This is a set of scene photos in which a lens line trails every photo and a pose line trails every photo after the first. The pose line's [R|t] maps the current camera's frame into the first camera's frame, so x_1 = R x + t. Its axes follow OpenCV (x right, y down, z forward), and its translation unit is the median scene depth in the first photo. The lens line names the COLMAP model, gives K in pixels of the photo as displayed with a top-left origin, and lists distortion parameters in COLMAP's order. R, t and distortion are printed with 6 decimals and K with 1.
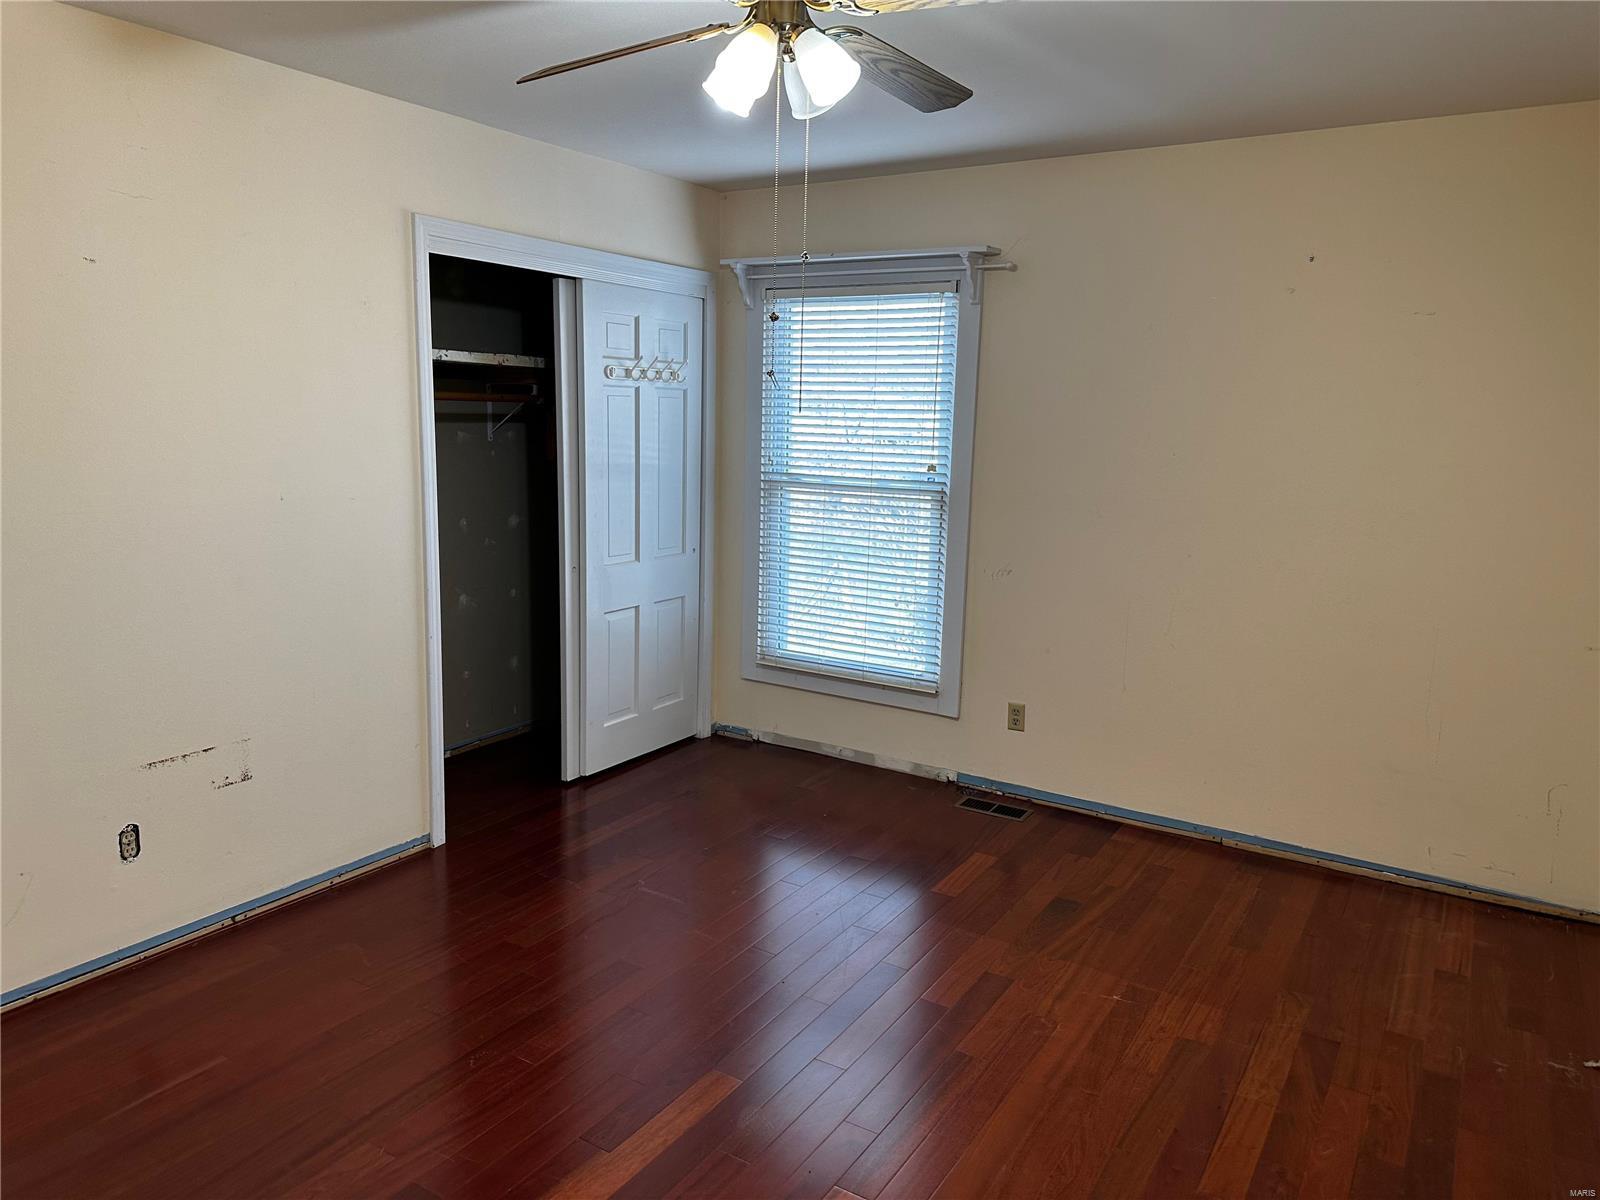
lens RADIAL K [[1133.9, 0, 812.6], [0, 1133.9, 609.4], [0, 0, 1]] dist [0.091877, -0.115523]
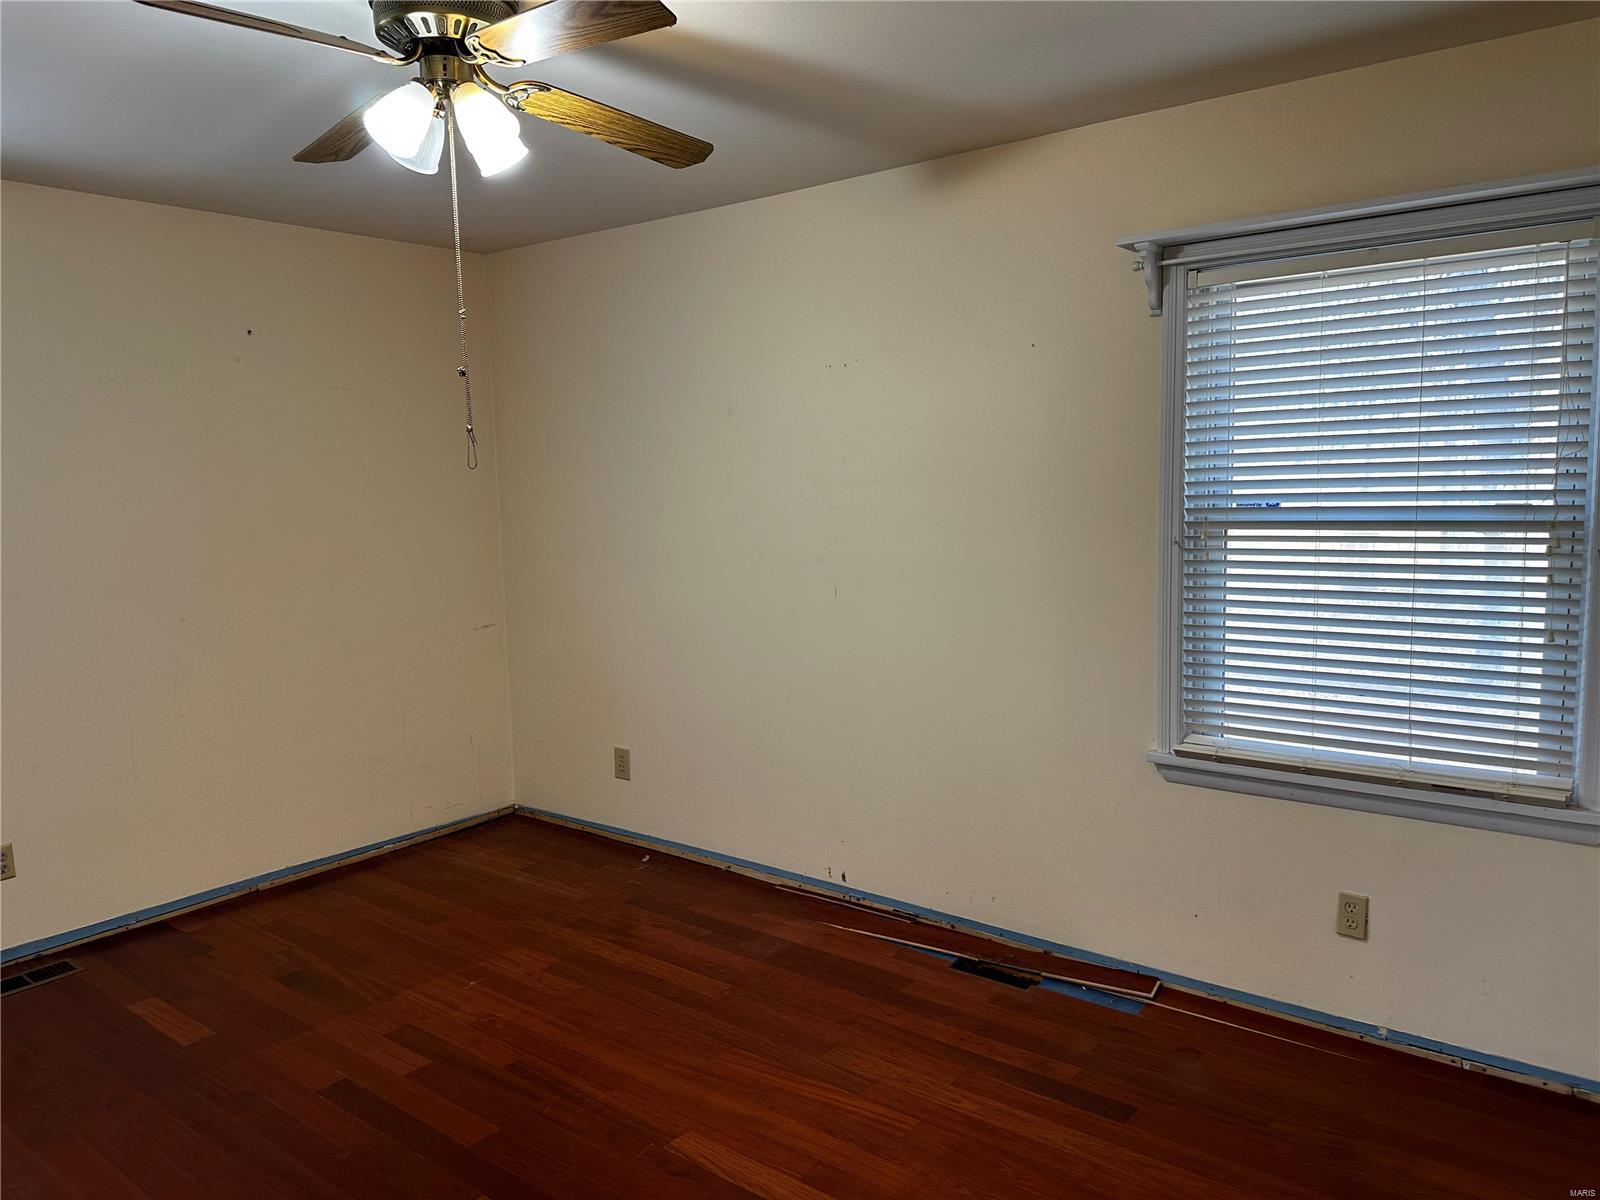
lens RADIAL K [[1117.2, 0, 818.3], [0, 1117.2, 613.0], [0, 0, 1]] dist [0.004045, 0.006114]
pose [[0.079313, -0.143748, 0.986431, -0.620481], [0.193116, 0.973018, 0.126266, -0.074149], [-0.977965, 0.180481, 0.104933, 0.409330]]
